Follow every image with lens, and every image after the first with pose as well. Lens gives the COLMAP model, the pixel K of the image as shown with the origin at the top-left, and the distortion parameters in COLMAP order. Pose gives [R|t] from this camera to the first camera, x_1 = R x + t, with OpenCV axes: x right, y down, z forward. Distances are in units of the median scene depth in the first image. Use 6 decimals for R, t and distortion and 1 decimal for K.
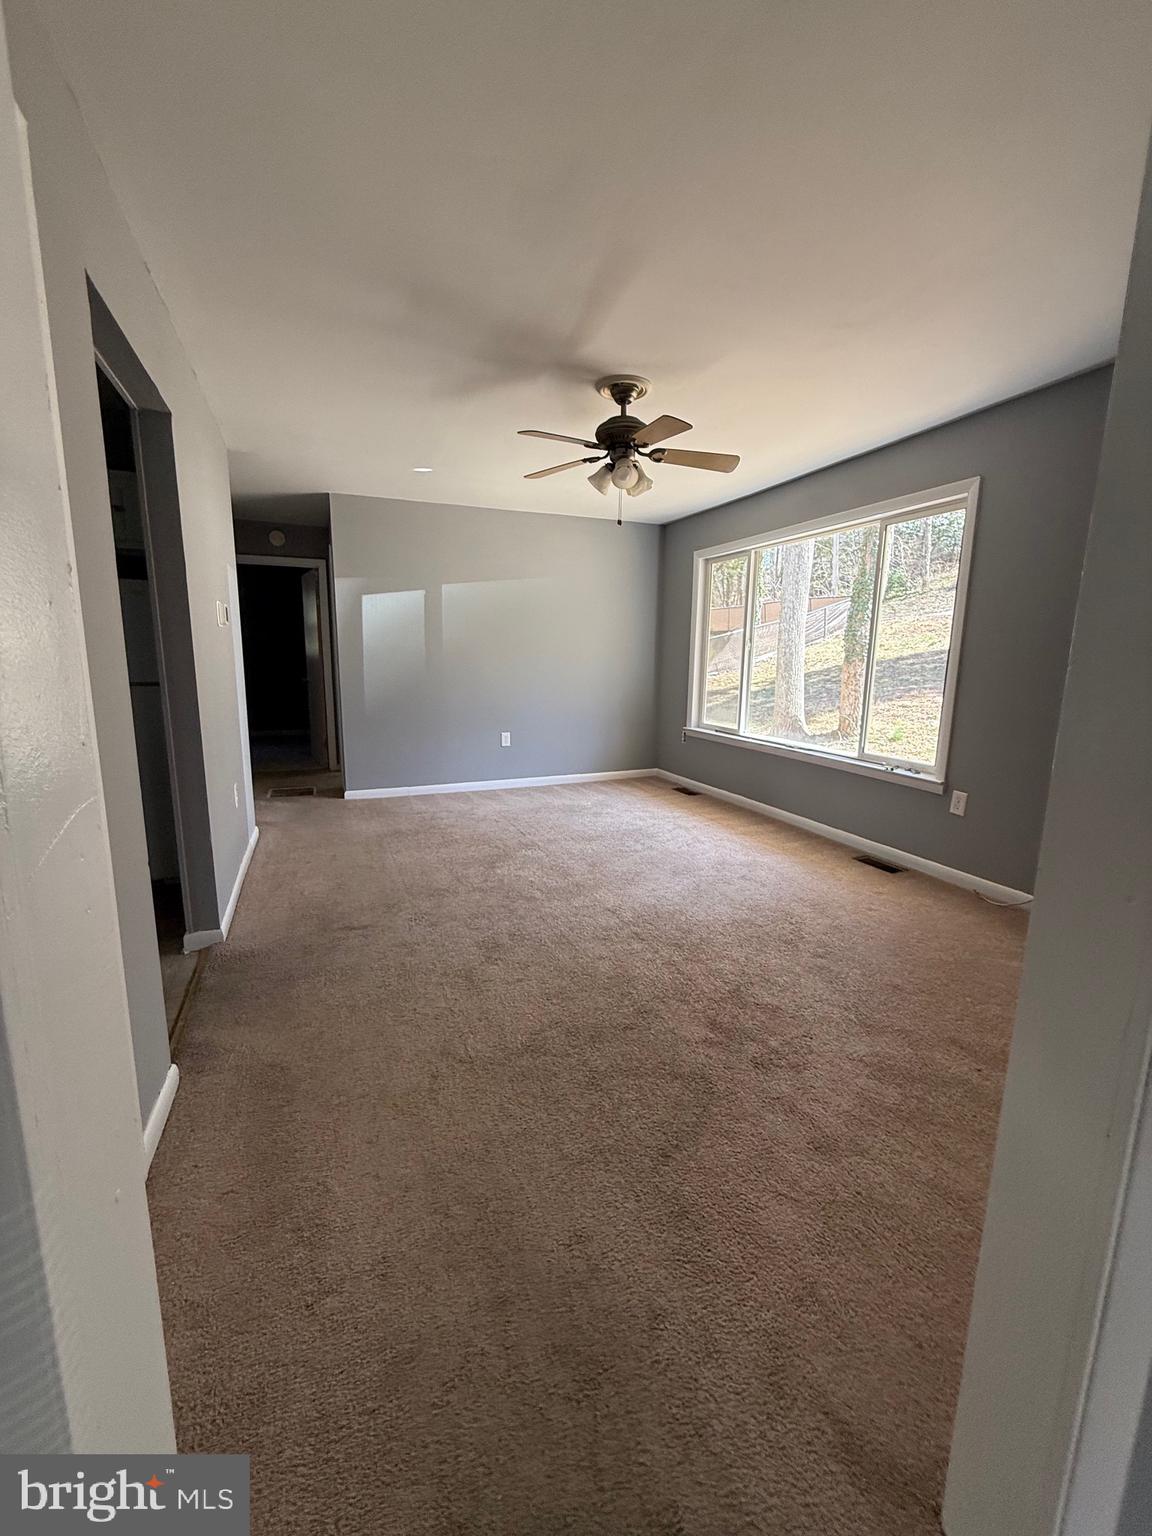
lens RADIAL K [[610.2, 0, 578.4], [0, 610.2, 760.9], [0, 0, 1]] dist [-0.008030, -0.000152]
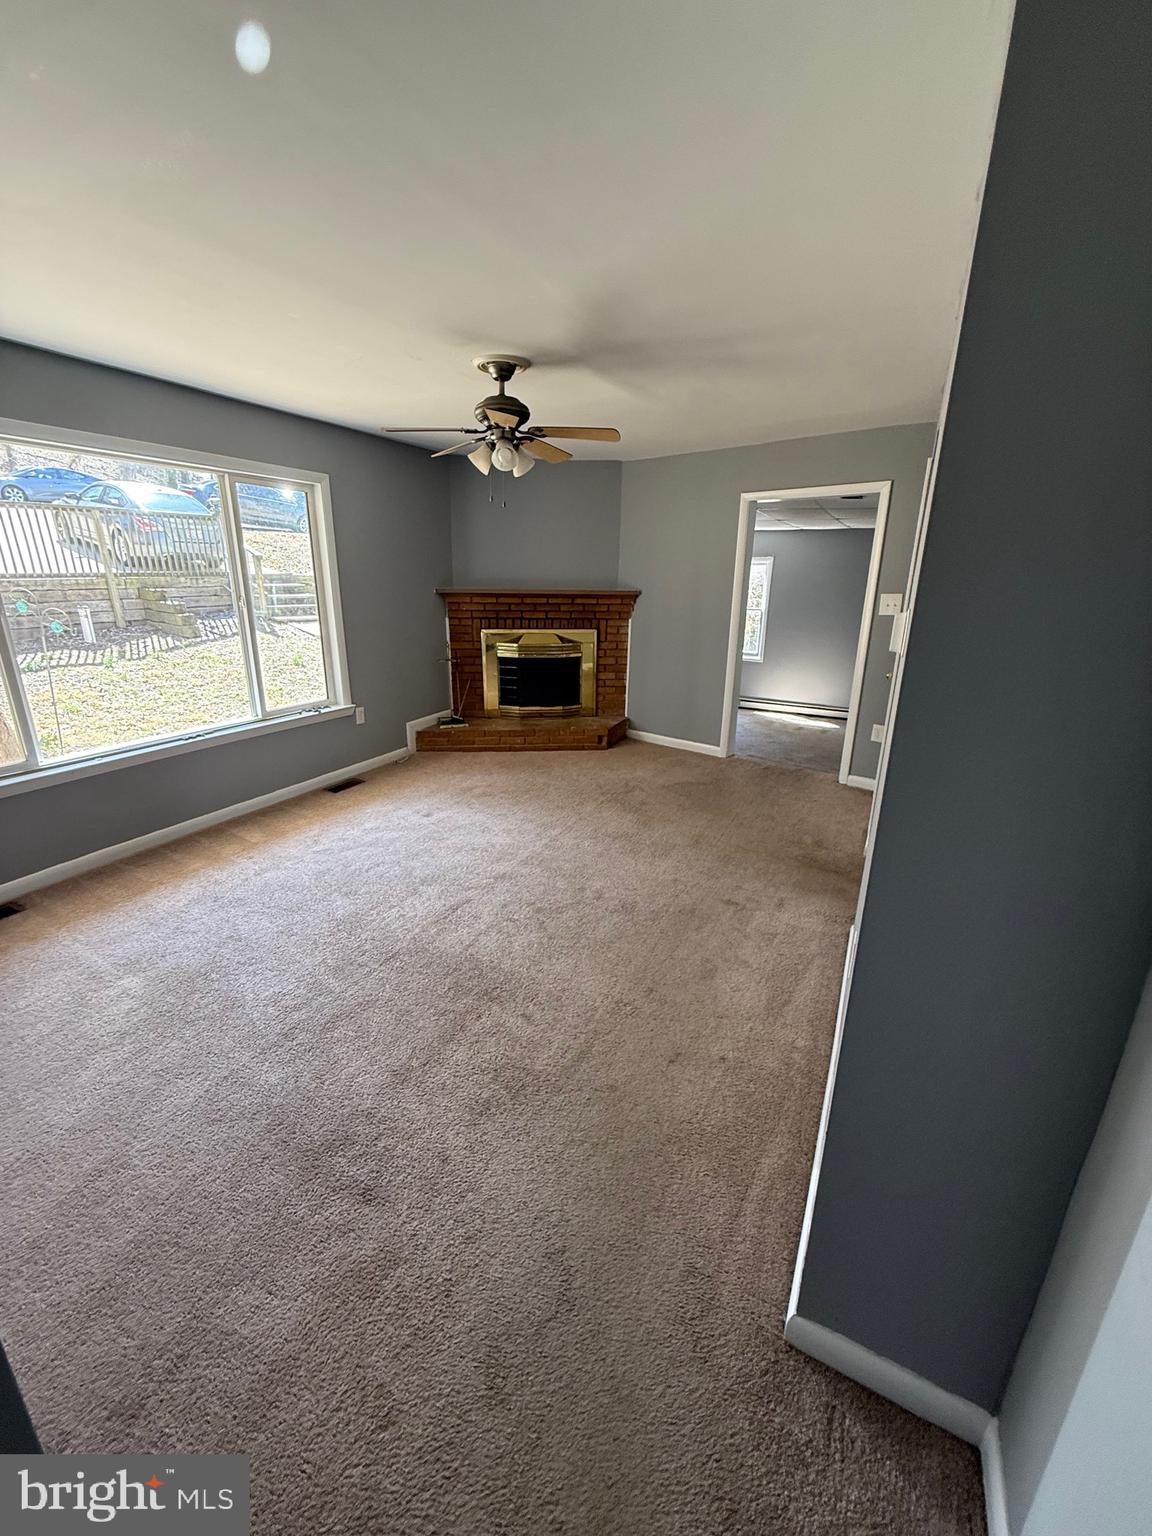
lens RADIAL K [[610.2, 0, 578.4], [0, 610.2, 760.9], [0, 0, 1]] dist [-0.008030, -0.000152]
pose [[-0.627706, -0.243494, 0.739389, -0.679059], [0.119487, 0.908428, 0.400600, -0.303357], [-0.769226, 0.339807, -0.541131, 1.244390]]
